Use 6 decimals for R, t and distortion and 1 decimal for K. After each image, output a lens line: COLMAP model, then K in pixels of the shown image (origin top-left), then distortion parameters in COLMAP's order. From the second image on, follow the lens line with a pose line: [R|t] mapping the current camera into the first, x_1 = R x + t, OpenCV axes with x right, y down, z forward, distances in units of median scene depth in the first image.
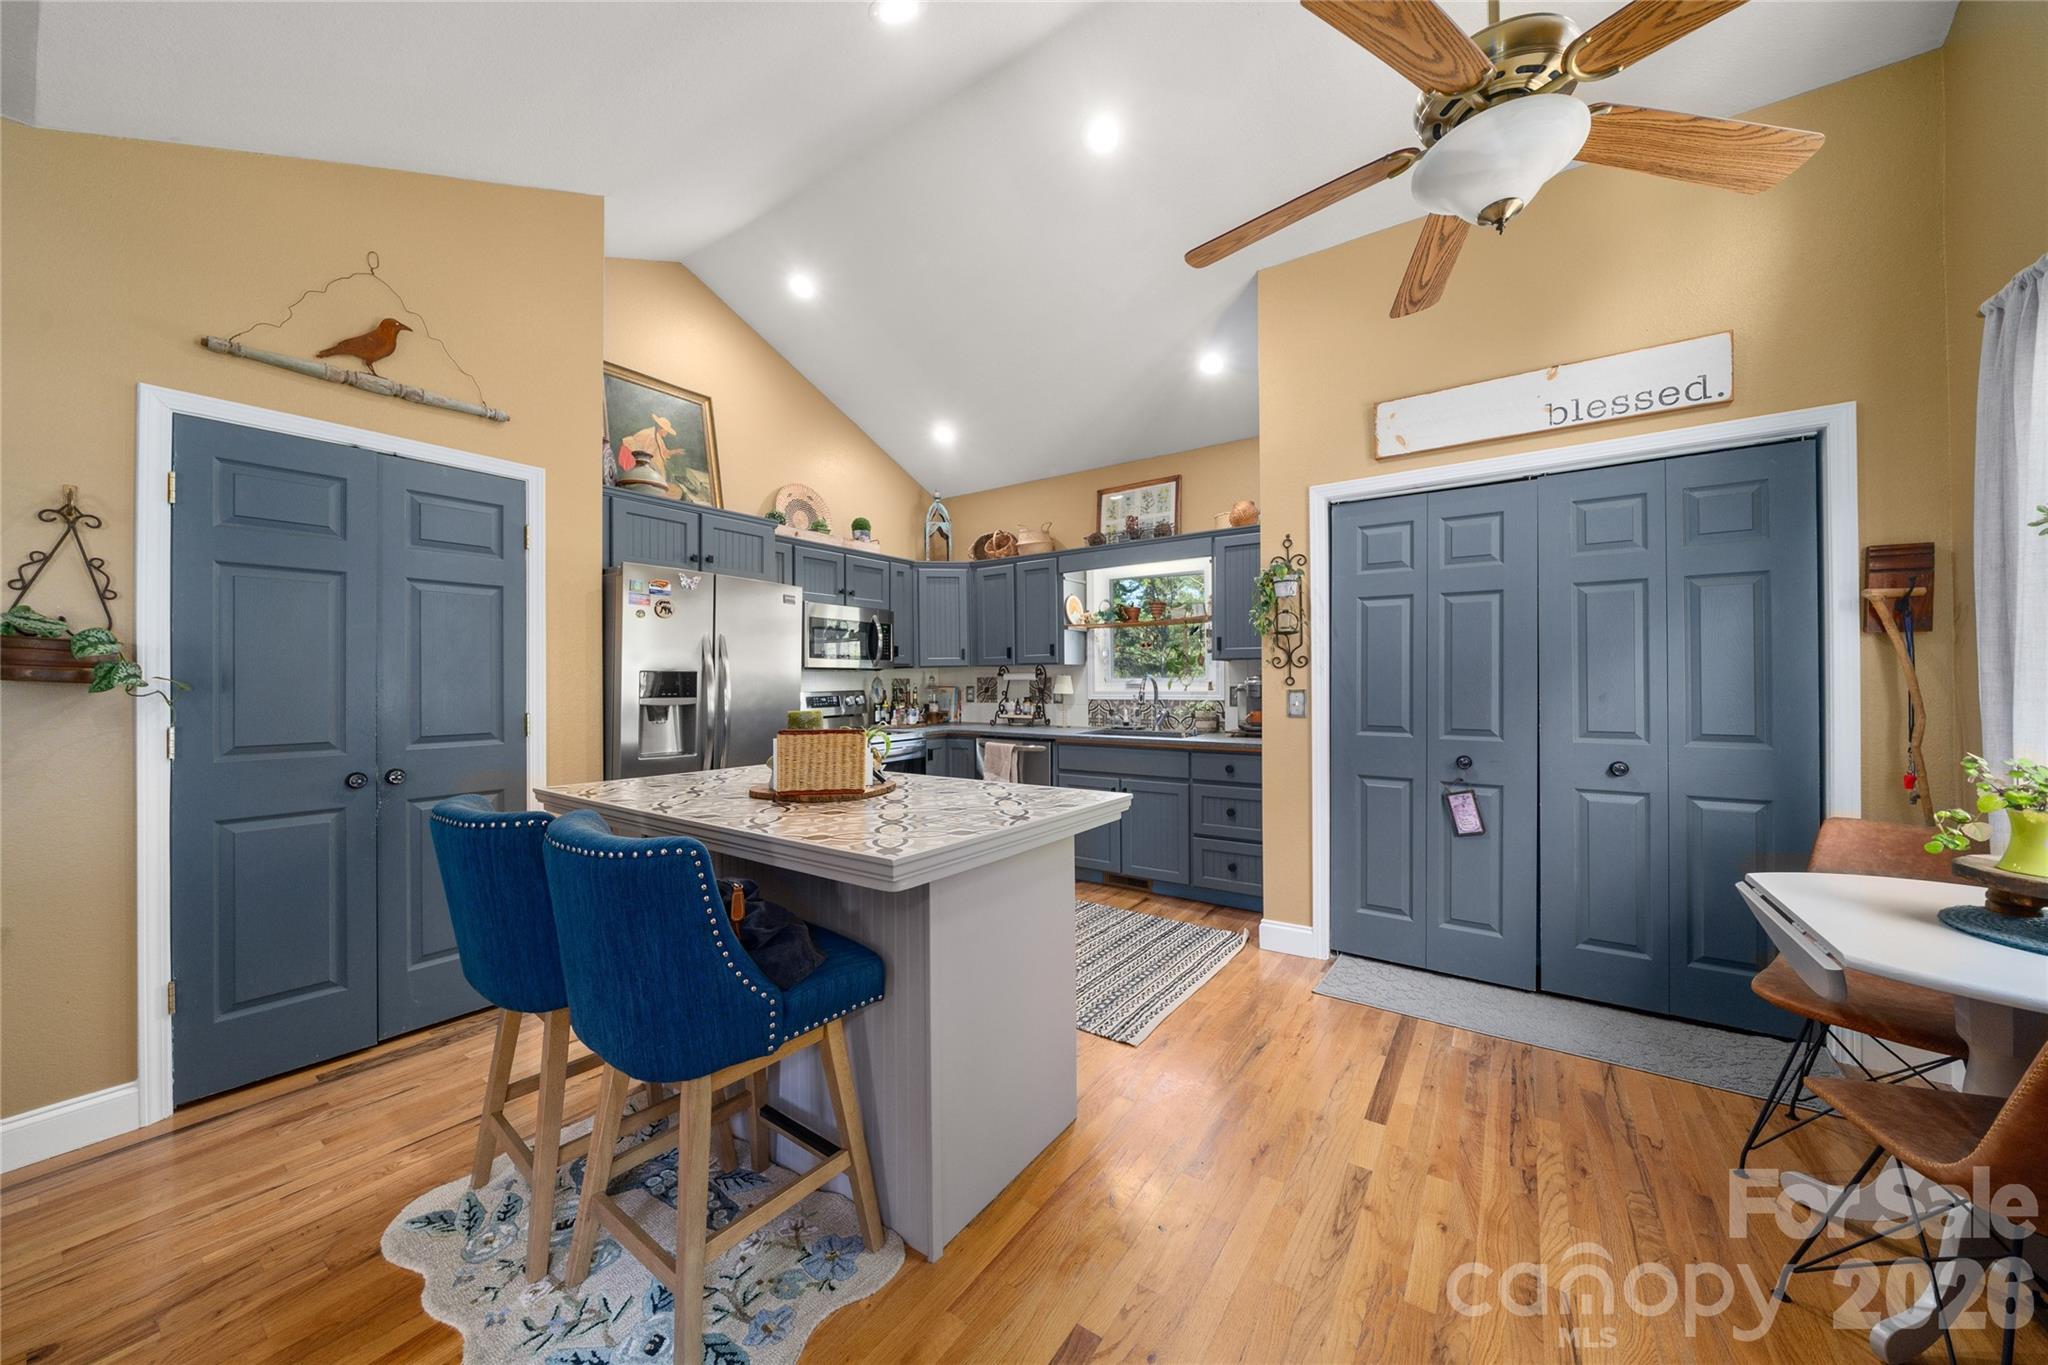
lens RADIAL K [[712.2, 0, 1022.6], [0, 712.2, 679.7], [0, 0, 1]] dist [-0.006472, -0.000306]
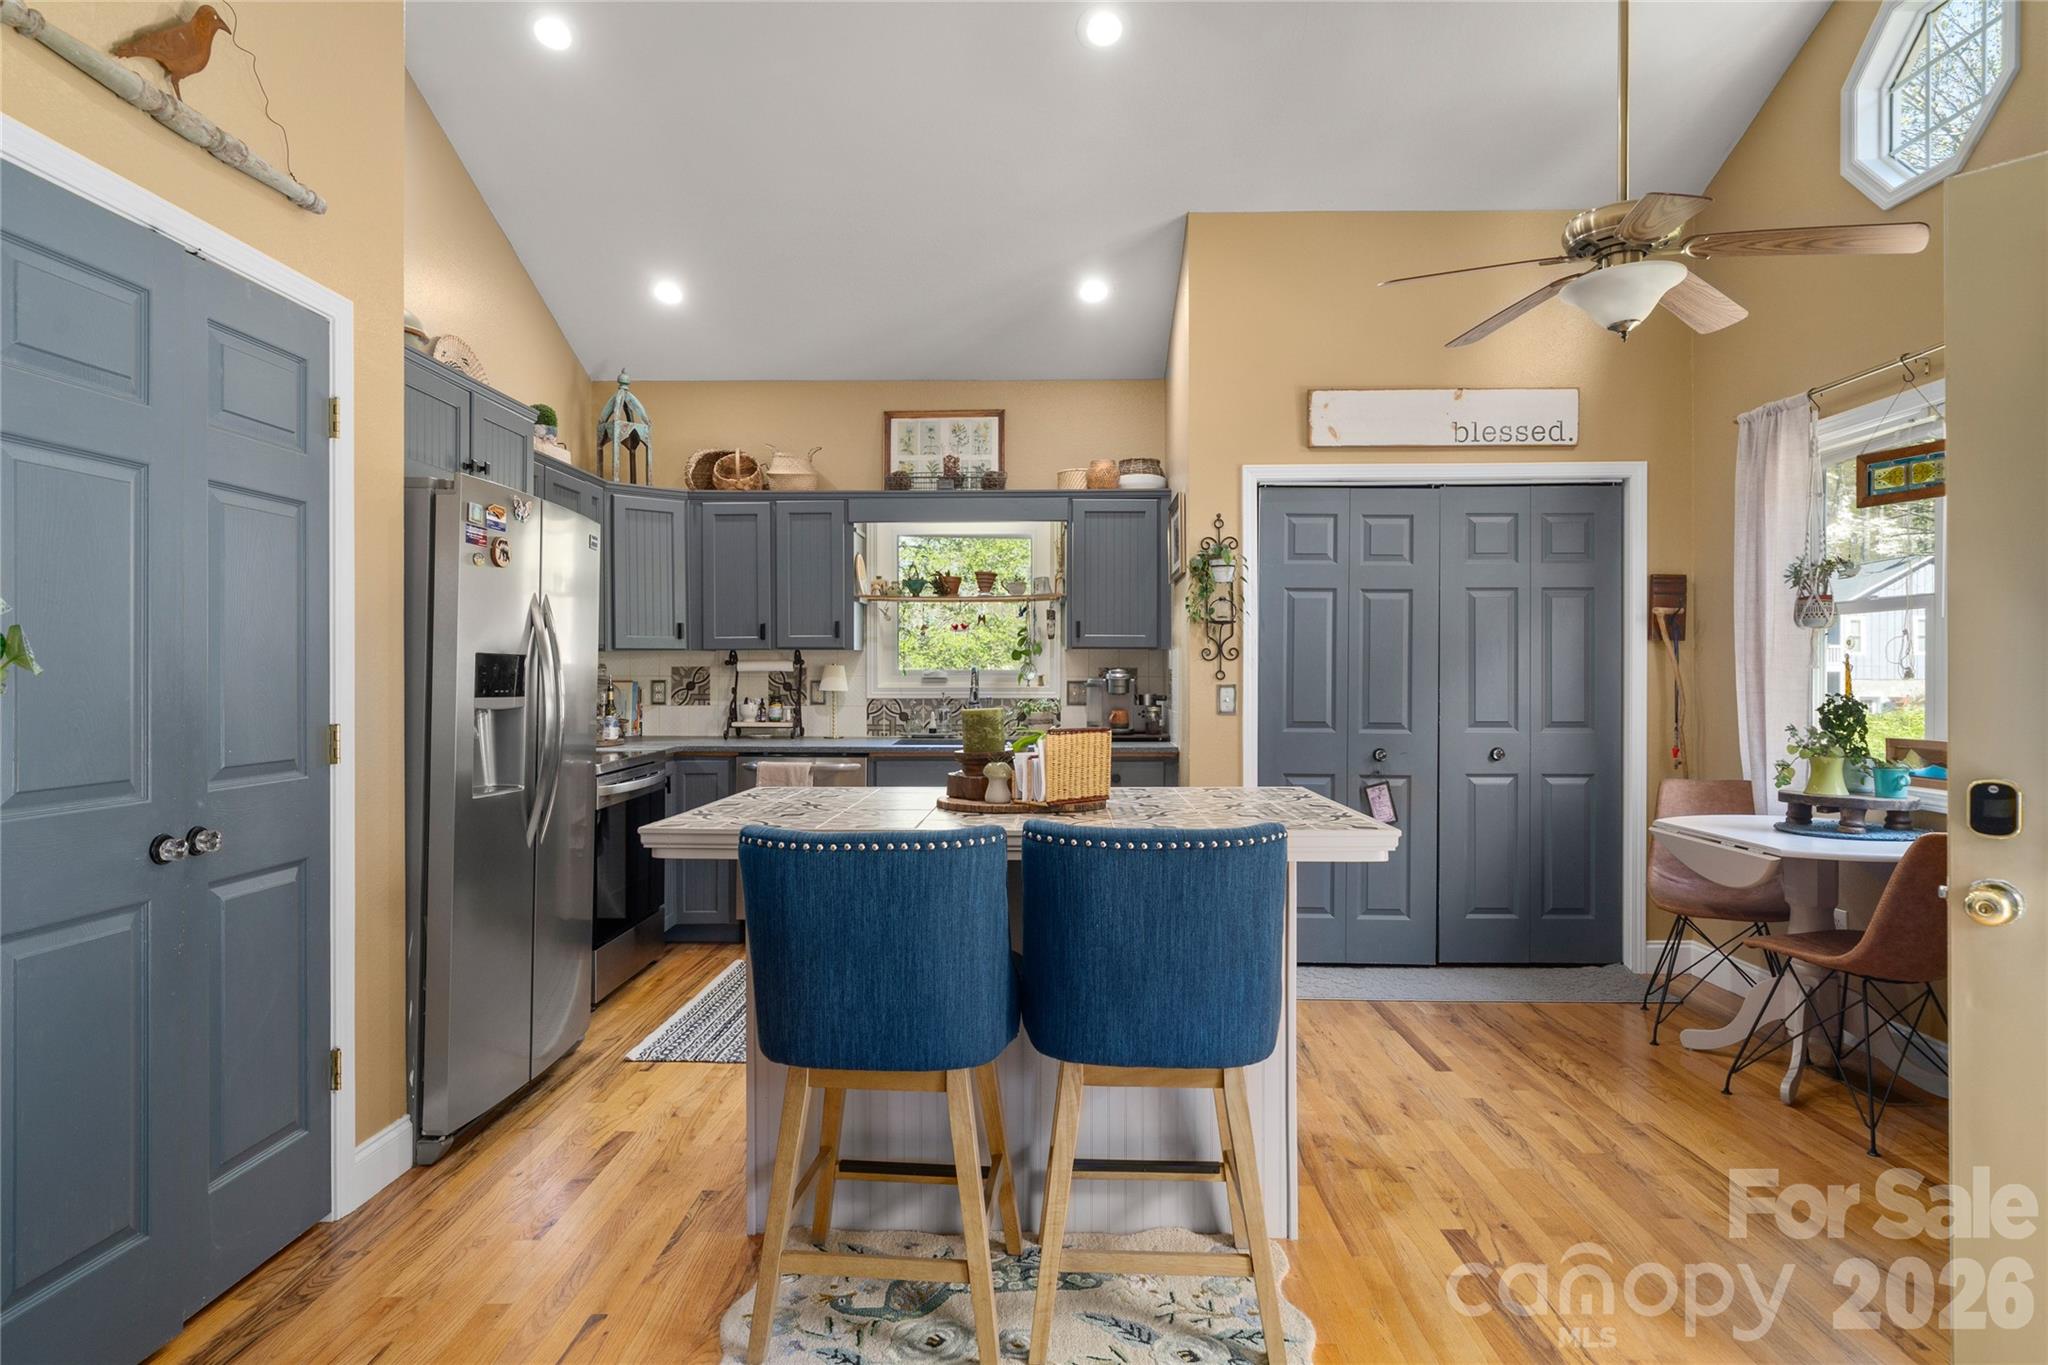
lens RADIAL K [[1129.7, 0, 1023.9], [0, 1129.7, 678.8], [0, 0, 1]] dist [0.000953, 0.002943]
pose [[0.830695, 0.003423, 0.556717, -0.639358], [-0.006802, 0.999969, 0.004000, 0.002576], [-0.556686, -0.007109, 0.830693, -0.063550]]
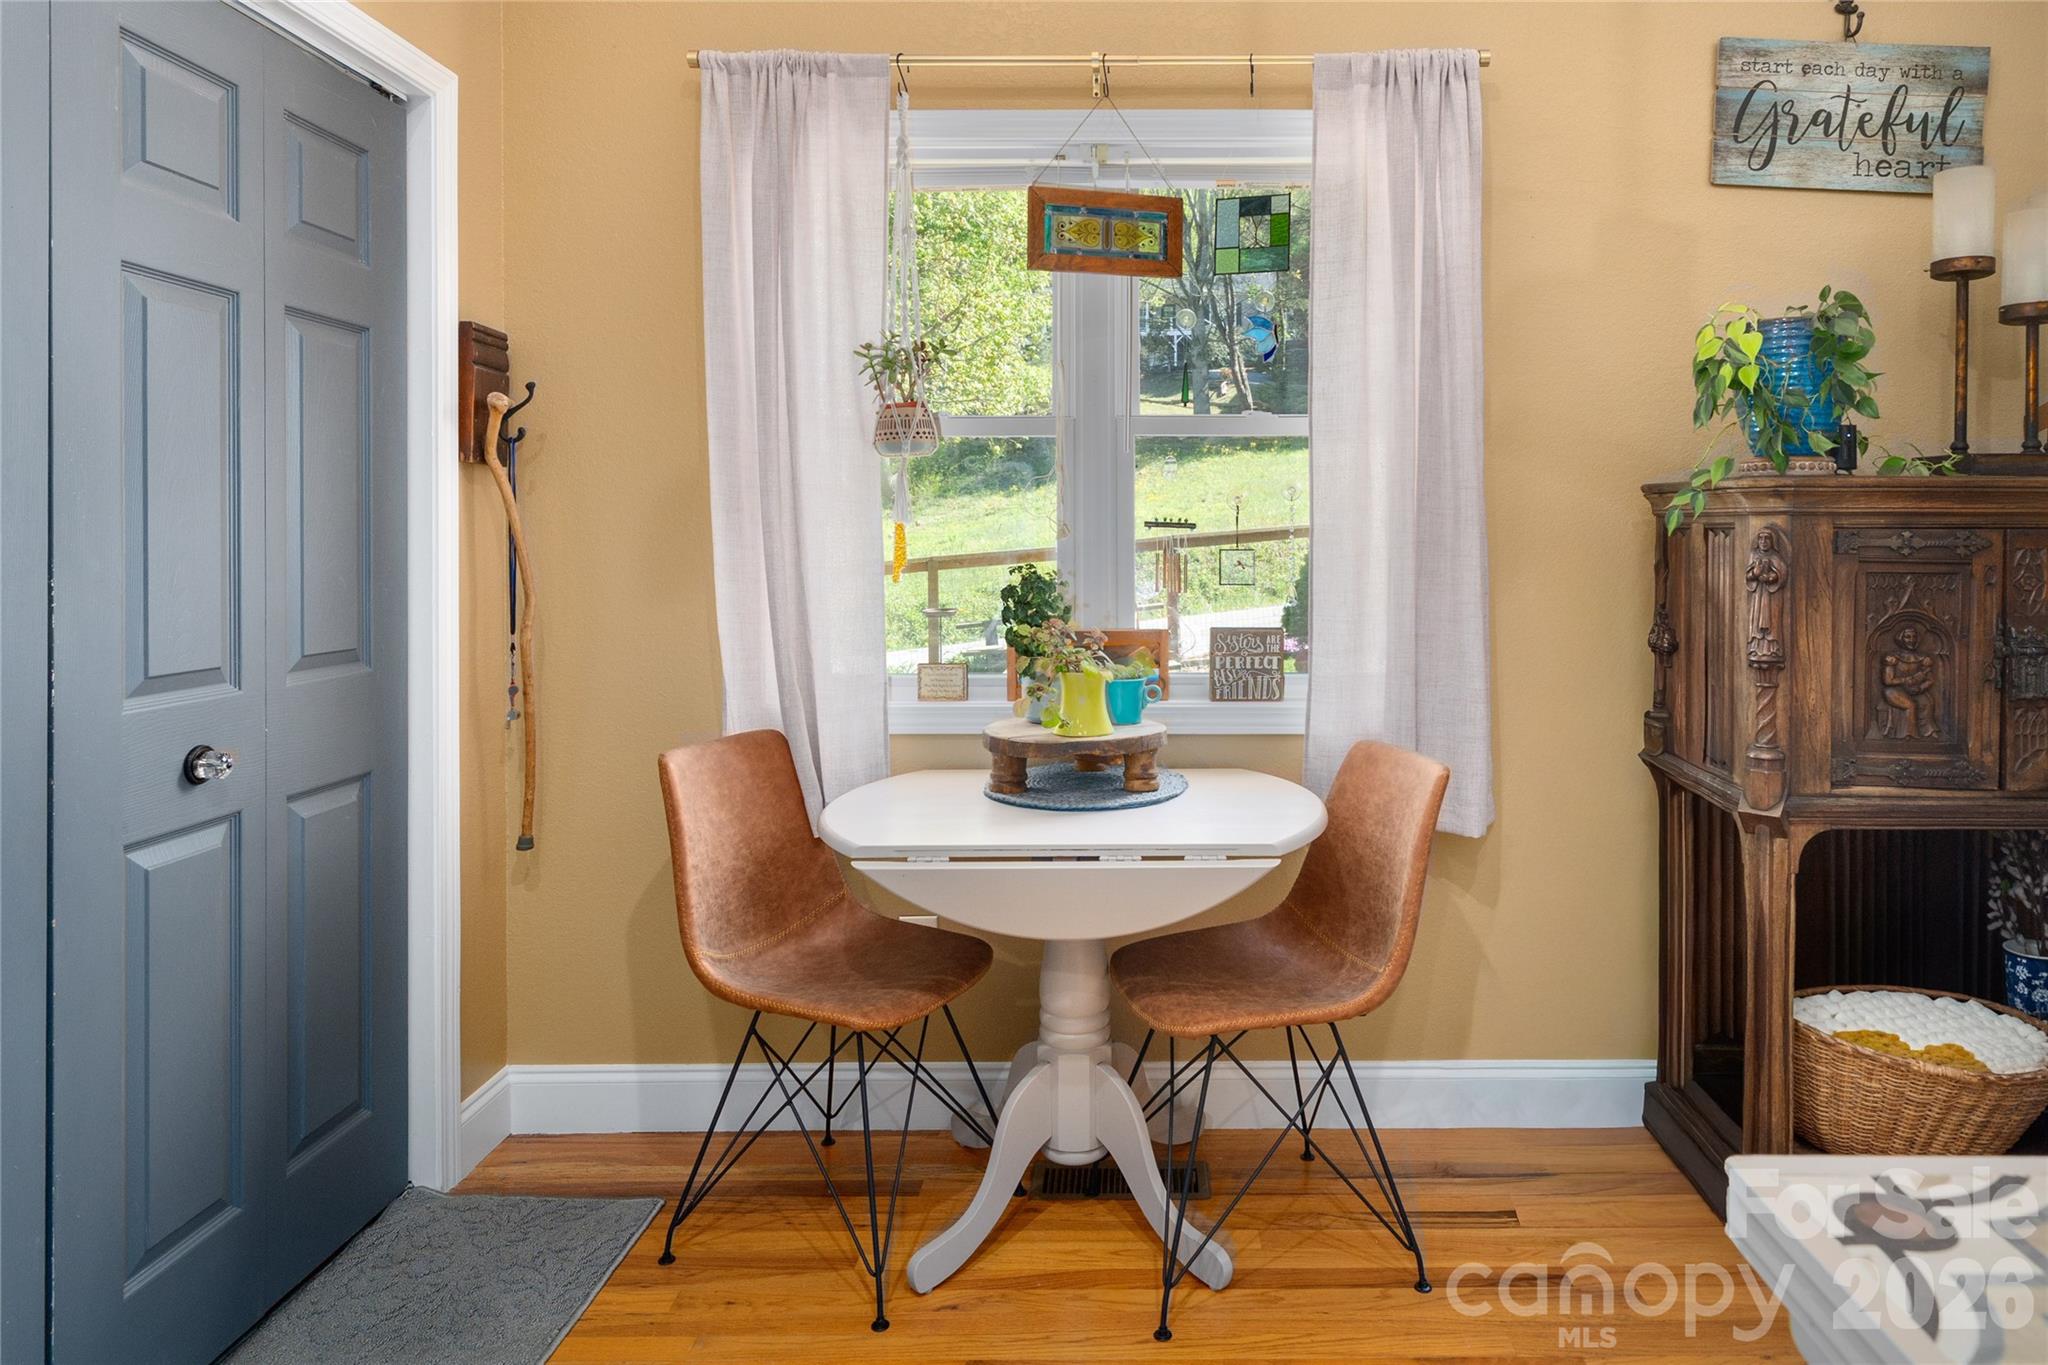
lens RADIAL K [[1227.5, 0, 1124.7], [0, 1227.5, 537.2], [0, 0, 1]] dist [0.002319, -0.000880]
pose [[-0.572759, 0.006299, 0.819700, 0.000680], [0.000071, 0.999971, -0.007635, 0.004645], [-0.819724, -0.004315, -0.572743, 0.782948]]
